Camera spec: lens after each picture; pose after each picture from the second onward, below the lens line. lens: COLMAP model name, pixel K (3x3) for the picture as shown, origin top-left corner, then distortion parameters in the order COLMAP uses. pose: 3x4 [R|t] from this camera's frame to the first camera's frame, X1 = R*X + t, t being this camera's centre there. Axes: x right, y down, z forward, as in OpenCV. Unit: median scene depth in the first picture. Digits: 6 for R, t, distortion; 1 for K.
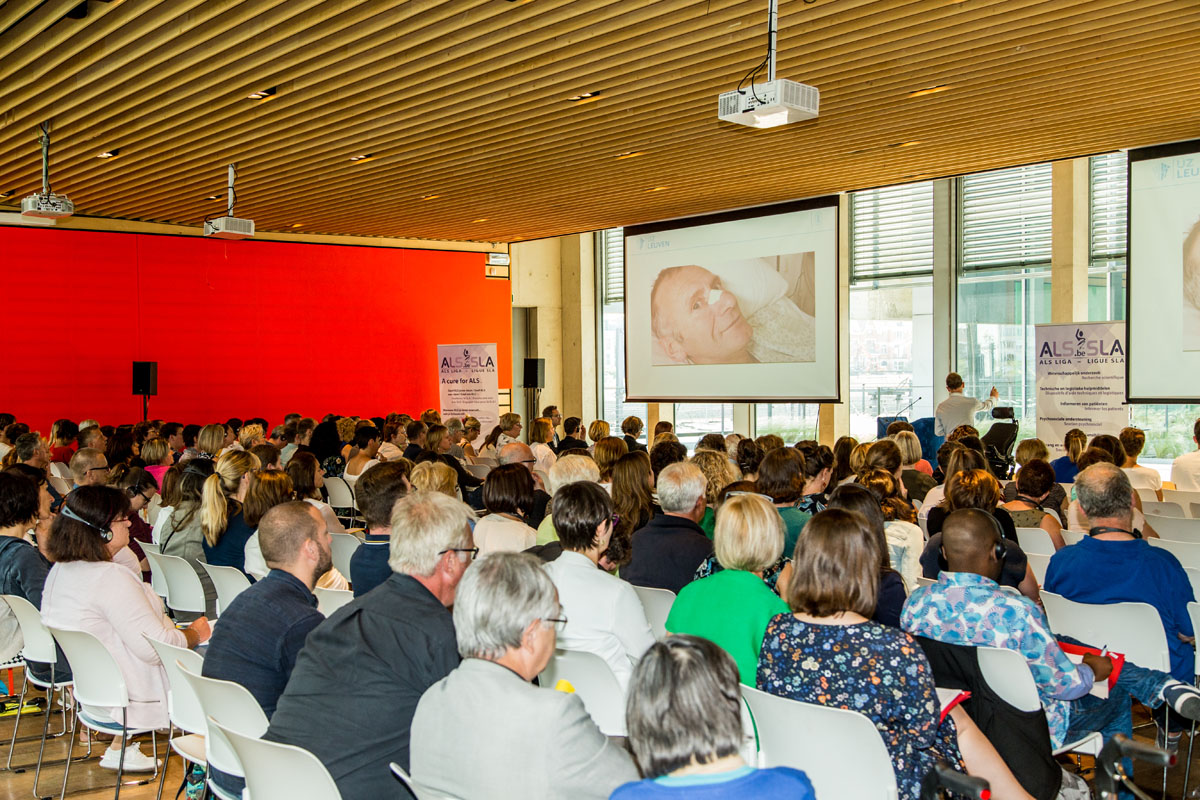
lens RADIAL K [[1410.2, 0, 600.0], [0, 1410.2, 400.0], [0, 0, 1]] dist [0.011677, 0.013013]
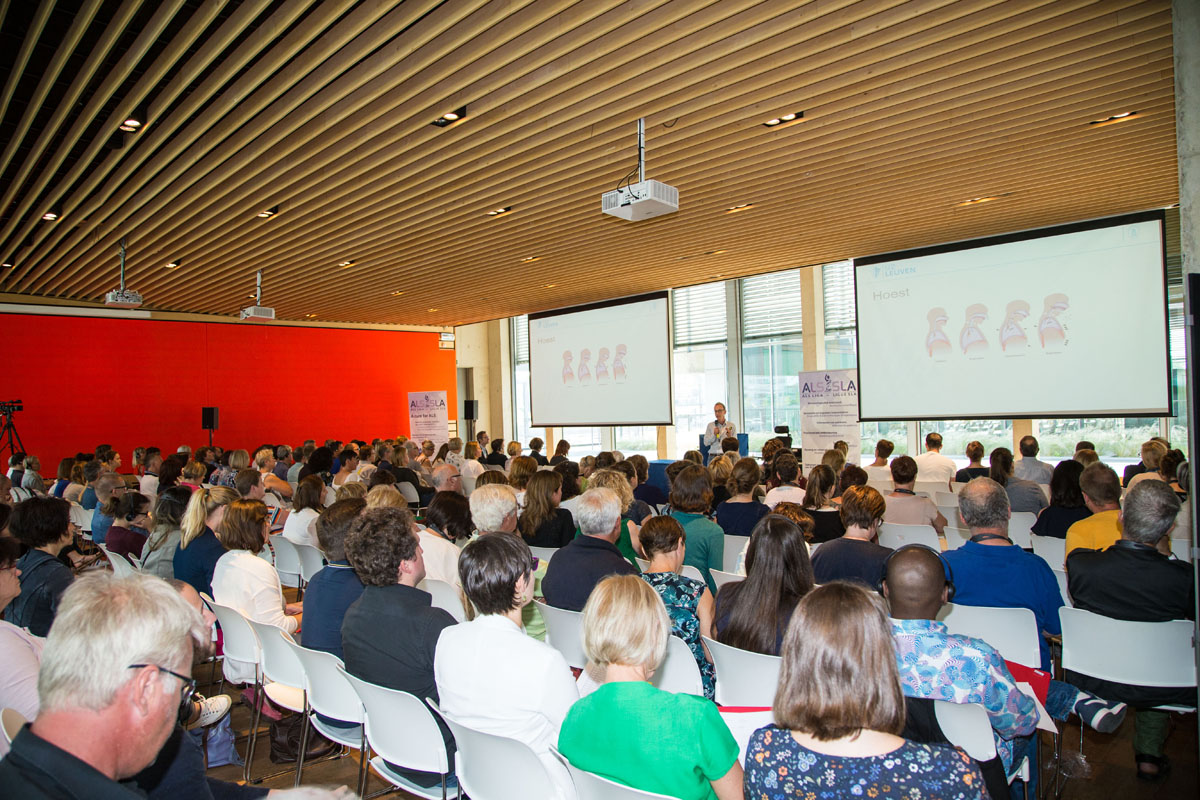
lens RADIAL K [[818.8, 0, 600.0], [0, 818.8, 400.0], [0, 0, 1]] dist [-0.079996, 0.000320]
pose [[0.994348, -0.018511, 0.104539, -0.000168], [0.021591, 0.999363, -0.028413, -0.002009], [-0.103947, 0.030509, 0.994115, 0.132923]]
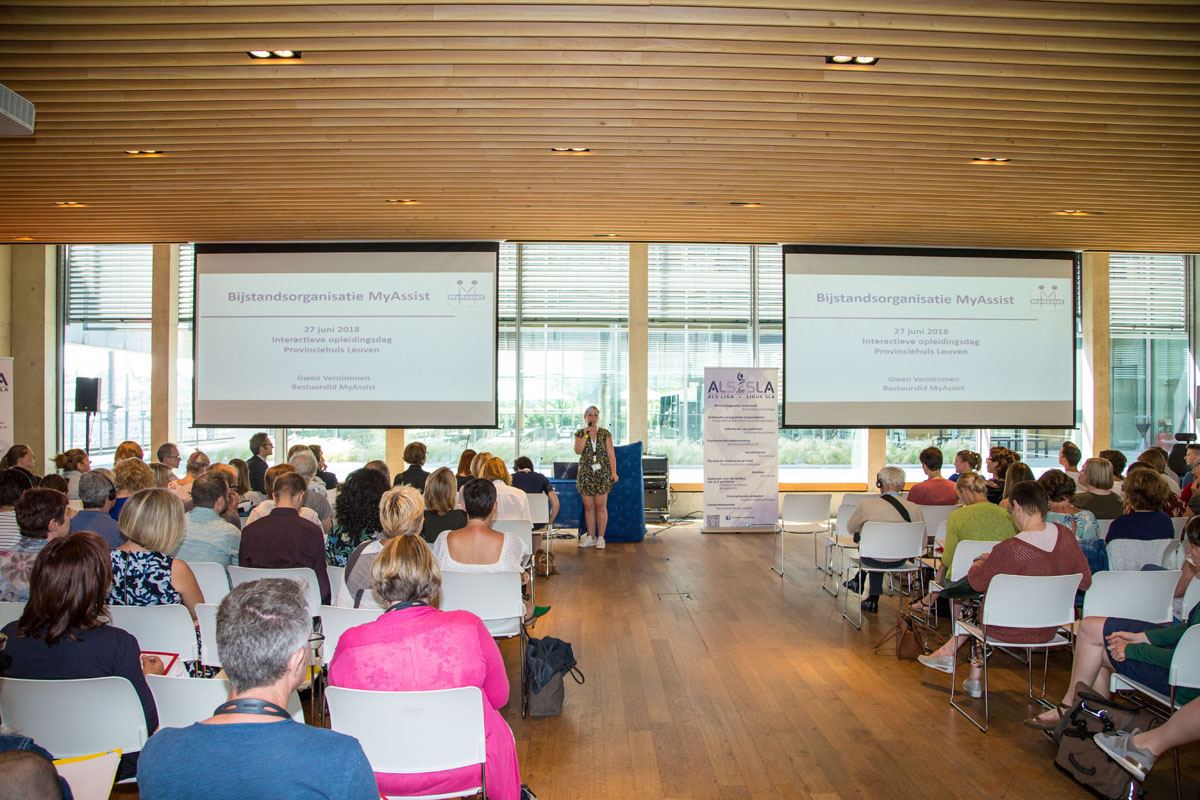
lens RADIAL K [[870.0, 0, 600.0], [0, 870.0, 400.0], [0, 0, 1]] dist [-0.135281, 0.075872]
pose [[0.593336, 0.020776, 0.804687, -0.359566], [-0.000443, 0.999675, -0.025484, -0.003239], [-0.804955, 0.014765, 0.593152, 0.572753]]
